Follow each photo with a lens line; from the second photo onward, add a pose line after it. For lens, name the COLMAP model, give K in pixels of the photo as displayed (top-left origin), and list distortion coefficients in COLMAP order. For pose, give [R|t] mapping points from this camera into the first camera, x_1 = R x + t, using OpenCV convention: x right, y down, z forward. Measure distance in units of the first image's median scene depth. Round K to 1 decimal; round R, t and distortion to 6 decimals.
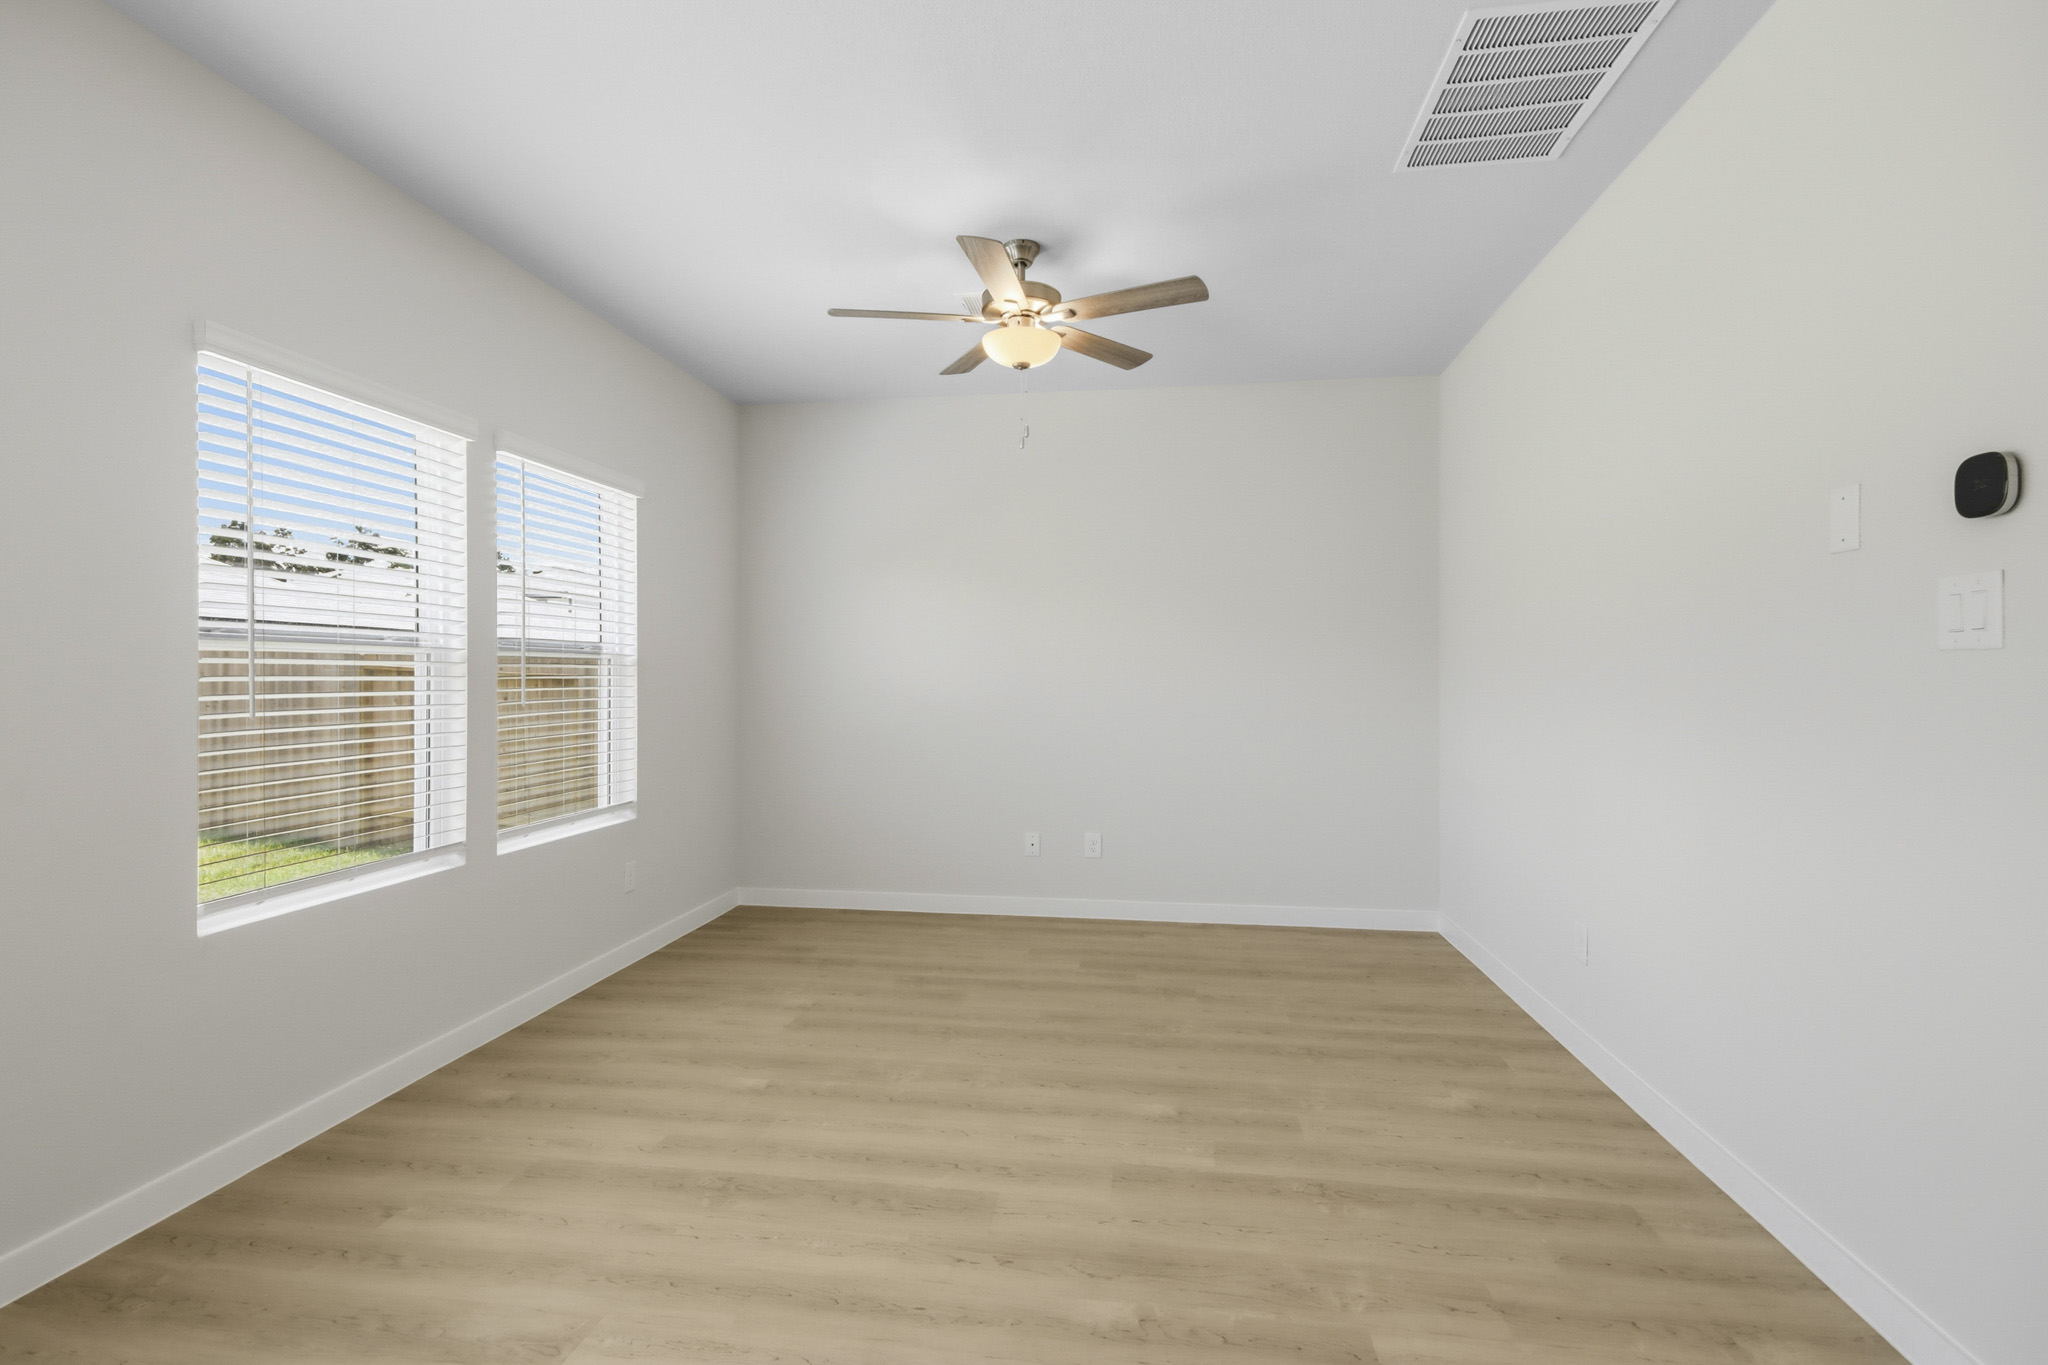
lens RADIAL K [[941.4, 0, 1020.2], [0, 941.4, 674.5], [0, 0, 1]] dist [0.018642, -0.009367]
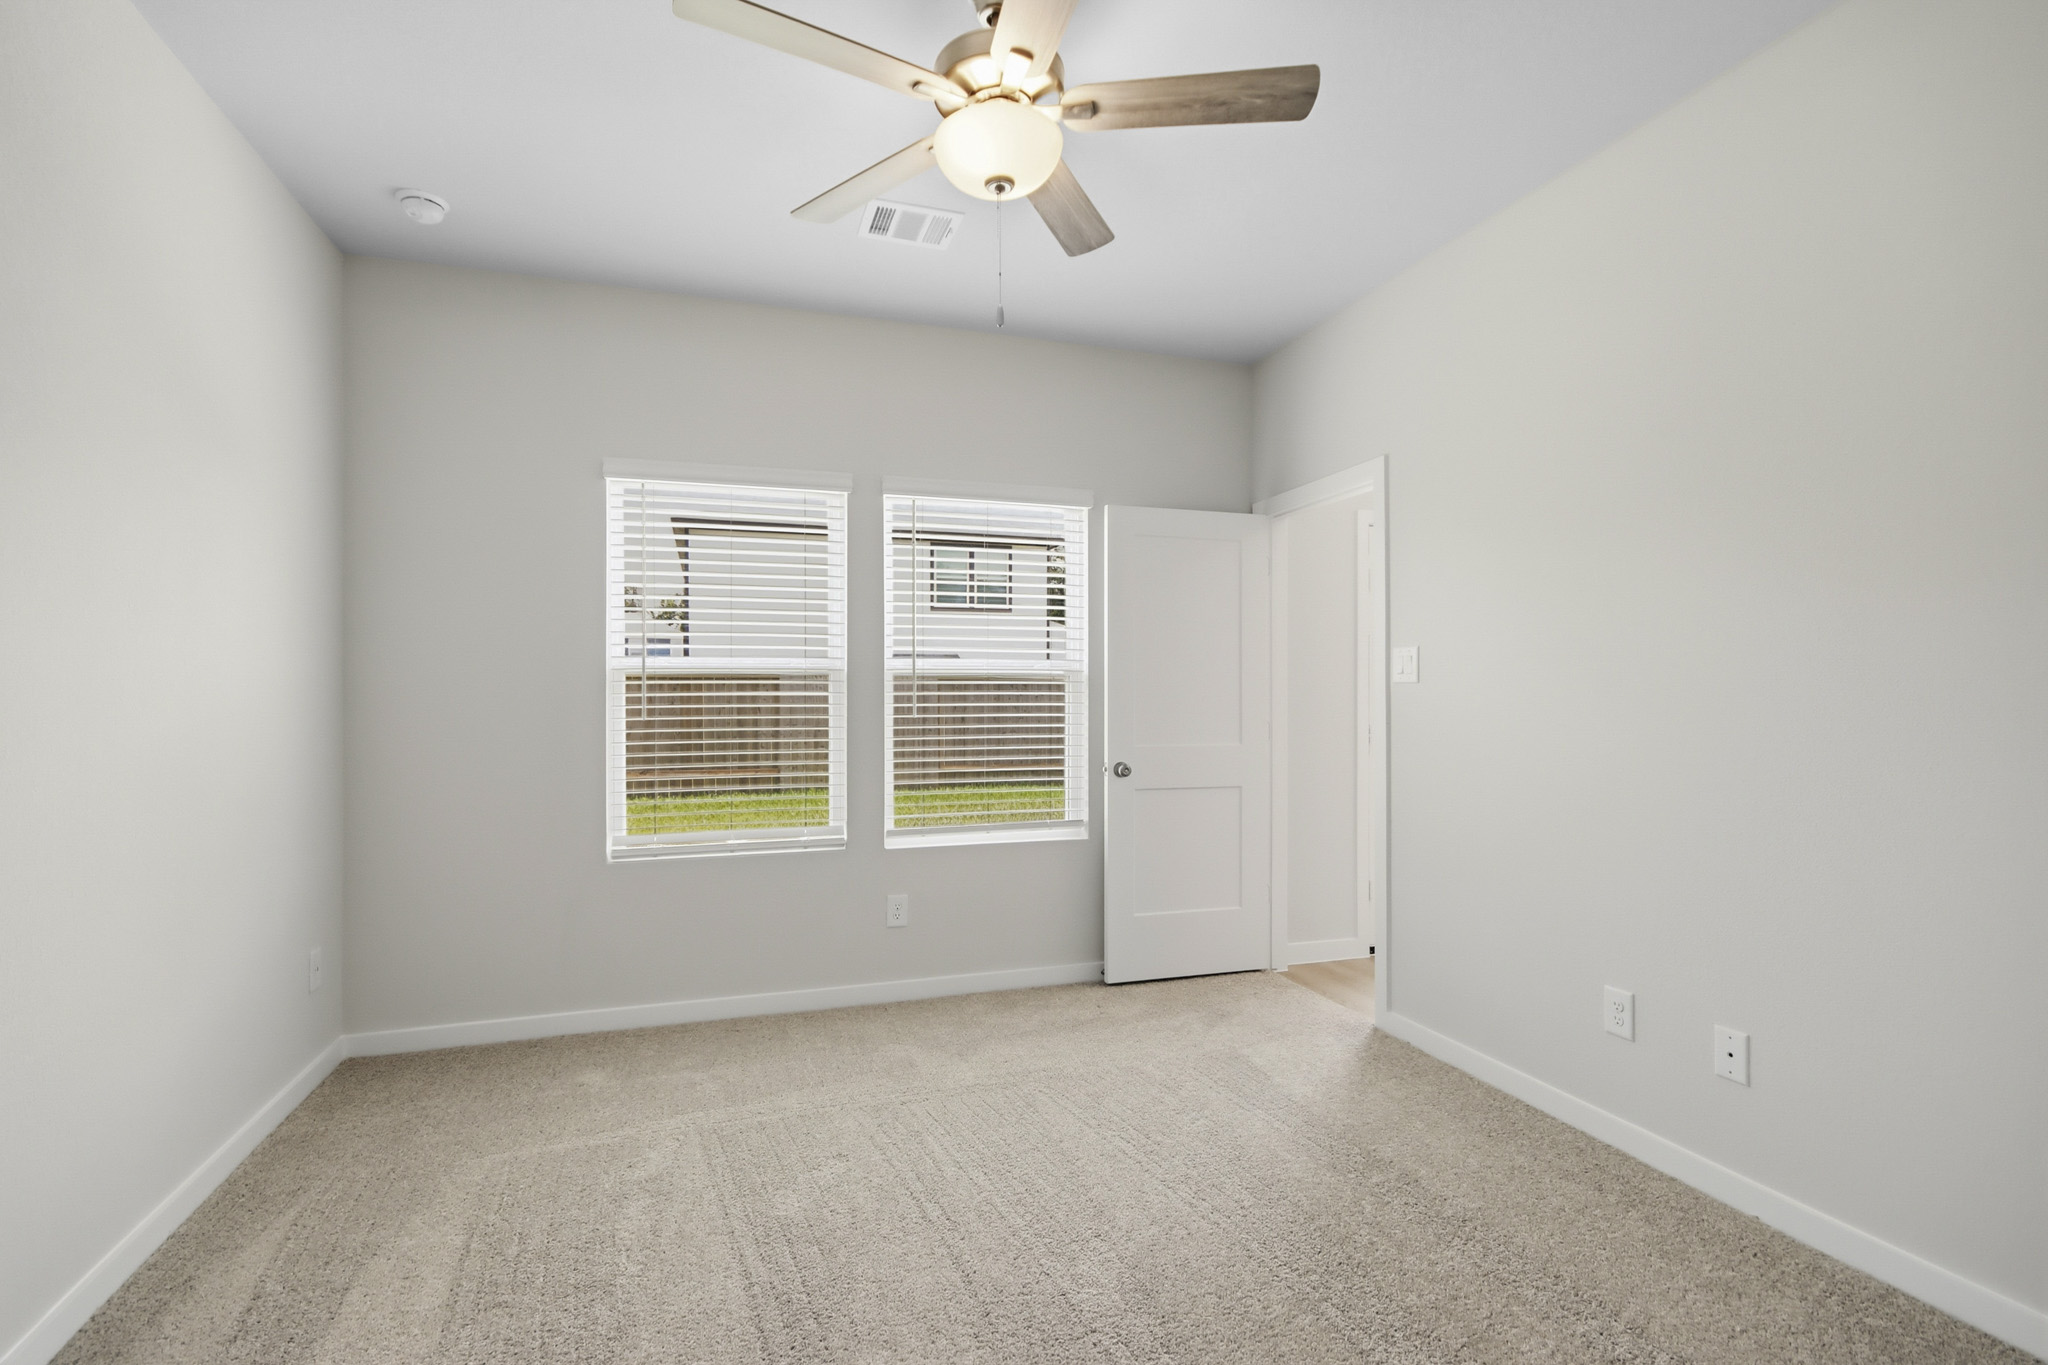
lens RADIAL K [[942.8, 0, 1024.0], [0, 942.8, 682.5], [0, 0, 1]] dist [-0.003054, -0.000344]
pose [[0.453412, 0.006990, -0.891274, 0.517810], [0.003185, 0.999950, 0.009463, -0.019646], [0.891295, -0.007129, 0.453367, 0.612899]]
